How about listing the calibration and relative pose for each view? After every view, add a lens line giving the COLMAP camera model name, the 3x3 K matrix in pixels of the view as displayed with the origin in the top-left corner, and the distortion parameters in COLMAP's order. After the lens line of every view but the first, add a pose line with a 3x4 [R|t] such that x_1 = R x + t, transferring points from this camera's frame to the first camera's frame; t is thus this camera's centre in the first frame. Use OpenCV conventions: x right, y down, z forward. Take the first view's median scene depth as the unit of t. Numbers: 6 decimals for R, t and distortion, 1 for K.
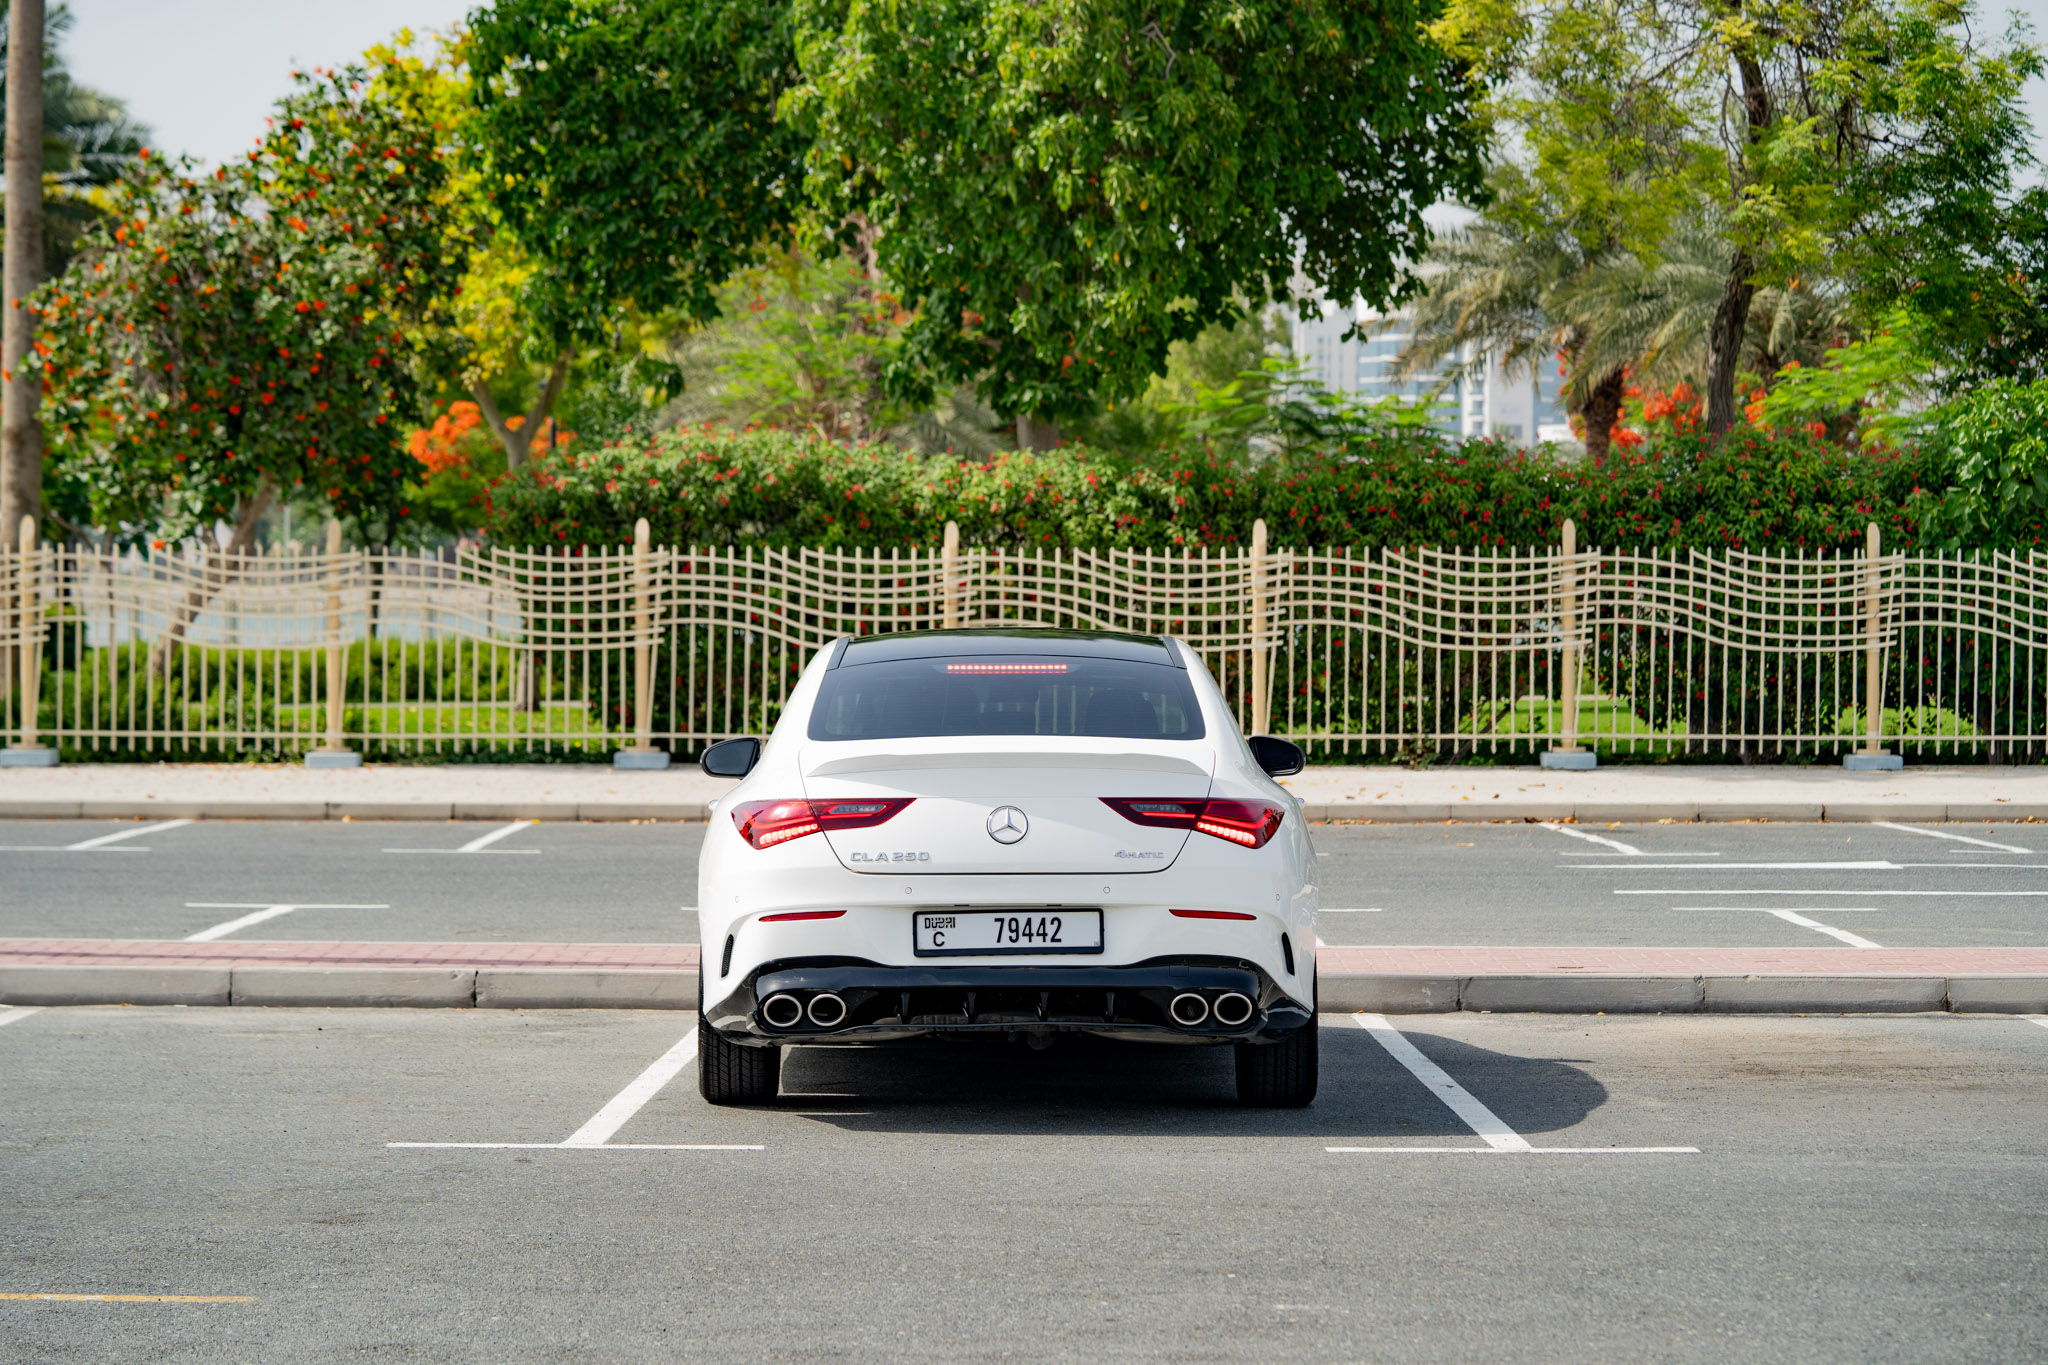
lens RADIAL K [[5300.9, 0, 1032.0], [0, 5300.9, 953.1], [0, 0, 1]] dist [0.116796, 0.280998]
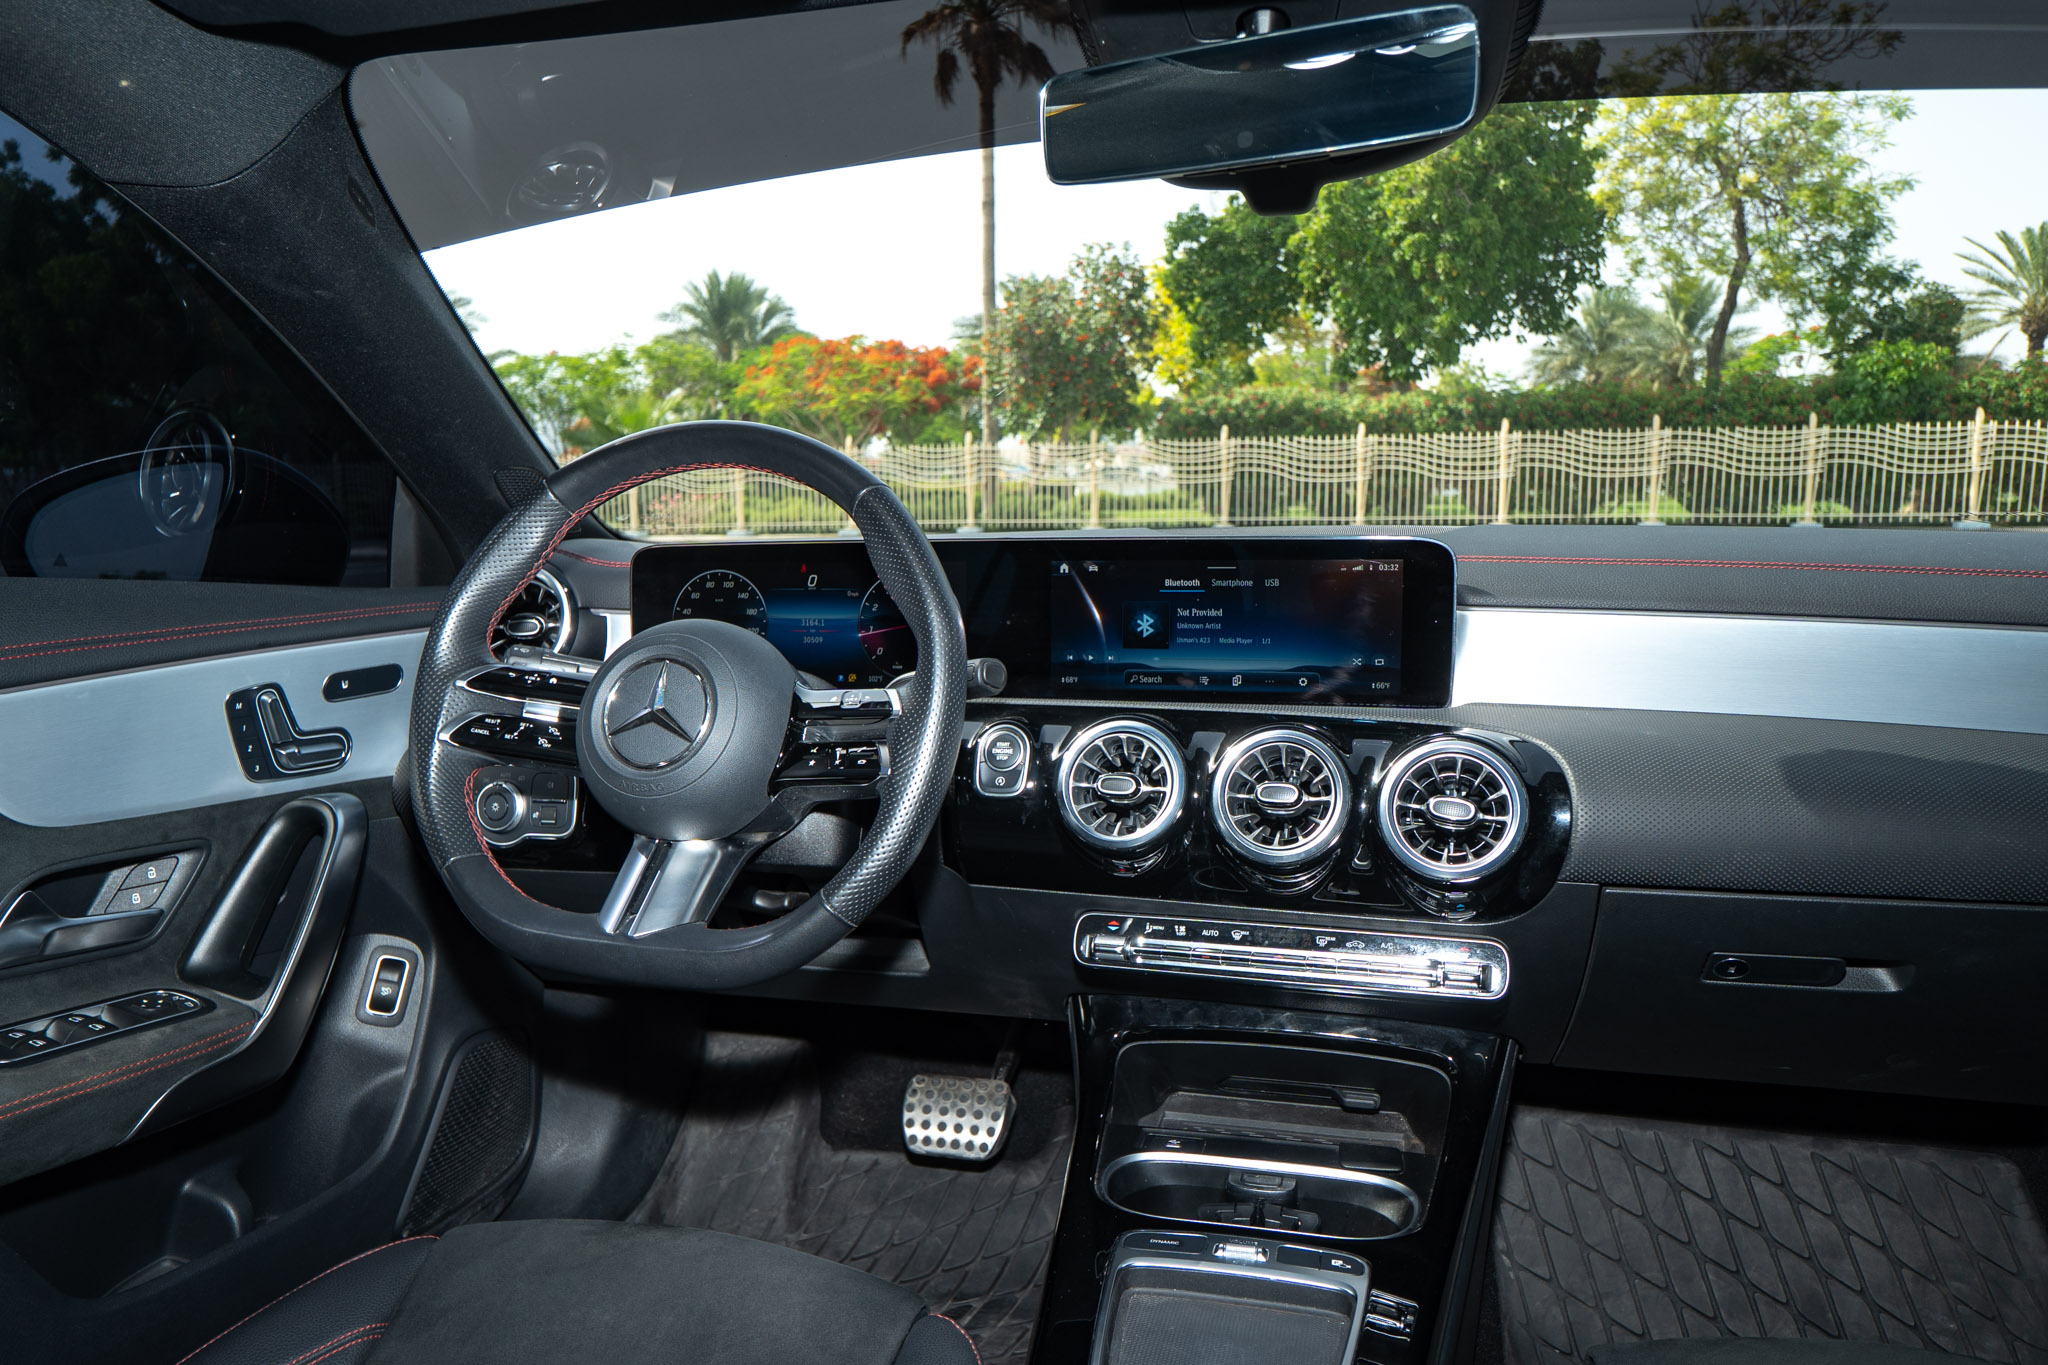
lens RADIAL K [[1422.3, 0, 1014.4], [0, 1422.3, 689.7], [0, 0, 1]] dist [-0.042525, 0.031960]
pose [[0.966317, 0.020083, -0.256571, -0.001167], [-0.000695, 0.997151, 0.075432, -0.013574], [0.257355, -0.072713, 0.963577, 0.373218]]
